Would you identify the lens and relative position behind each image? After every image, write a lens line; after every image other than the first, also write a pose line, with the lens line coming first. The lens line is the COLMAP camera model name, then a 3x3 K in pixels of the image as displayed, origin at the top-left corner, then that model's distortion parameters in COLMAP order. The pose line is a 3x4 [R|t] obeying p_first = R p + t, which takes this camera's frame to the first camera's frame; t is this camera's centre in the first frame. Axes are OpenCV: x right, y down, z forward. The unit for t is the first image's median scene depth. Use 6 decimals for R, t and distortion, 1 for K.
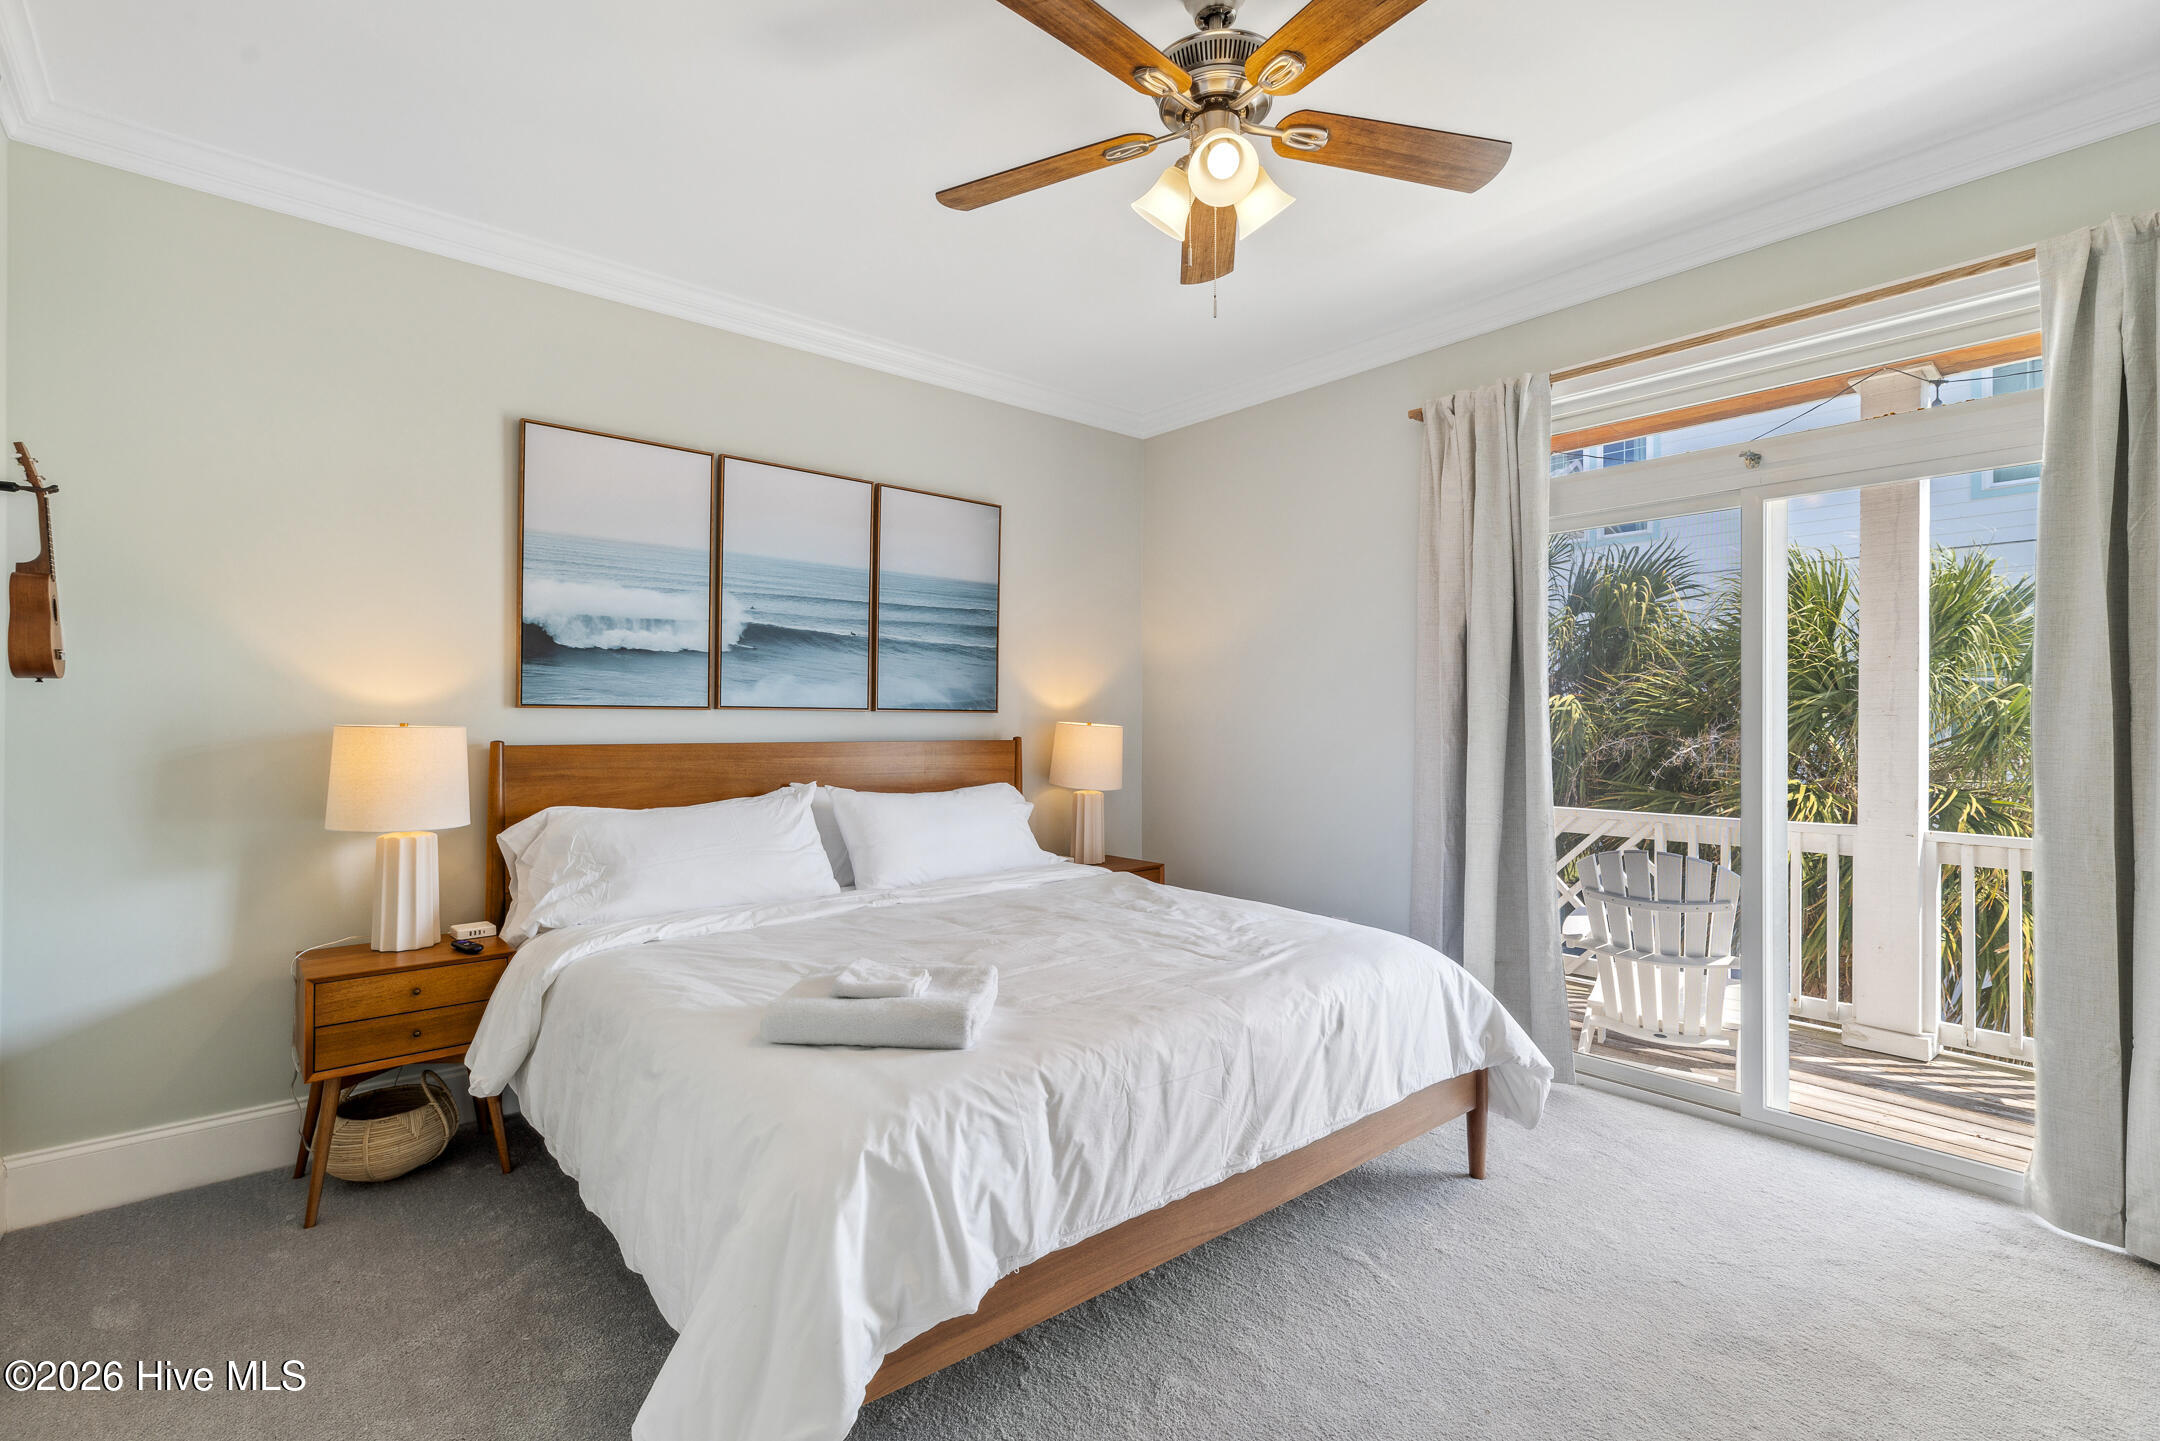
lens RADIAL K [[984.4, 0, 1067.7], [0, 984.4, 720.2], [0, 0, 1]] dist [0.004424, 0.000266]
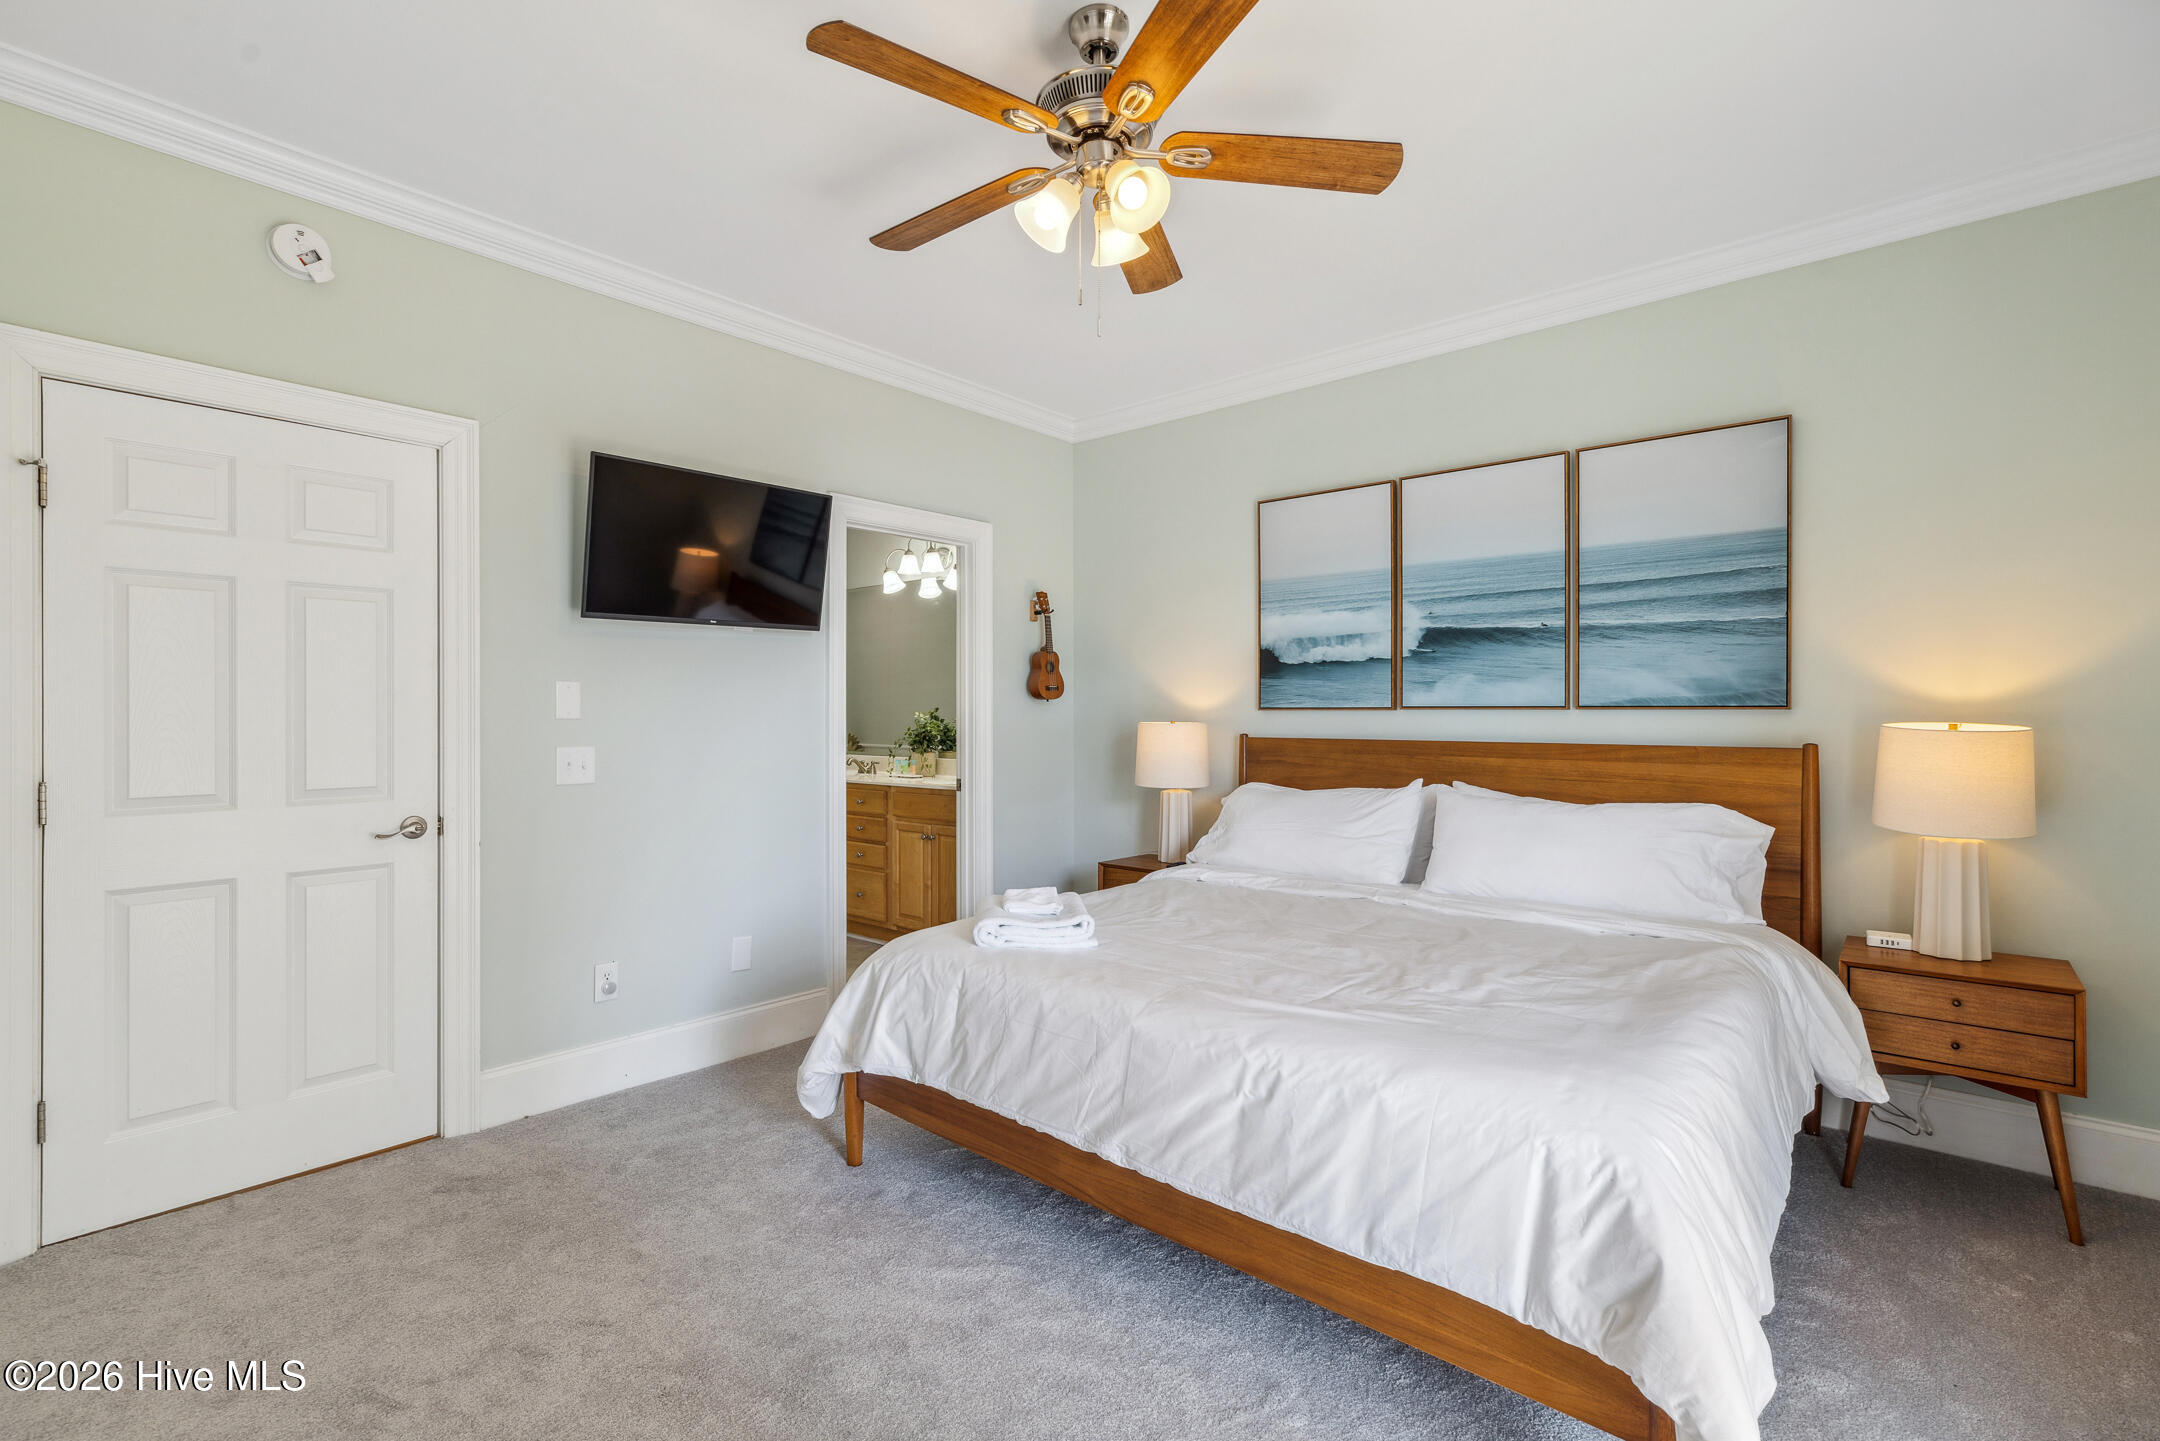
lens RADIAL K [[984.4, 0, 1067.7], [0, 984.4, 720.2], [0, 0, 1]] dist [0.004424, 0.000266]
pose [[0.138690, -0.001633, -0.990335, 0.685408], [-0.001827, 0.999997, -0.001904, 0.003700], [0.990334, 0.002073, 0.138686, 0.475388]]
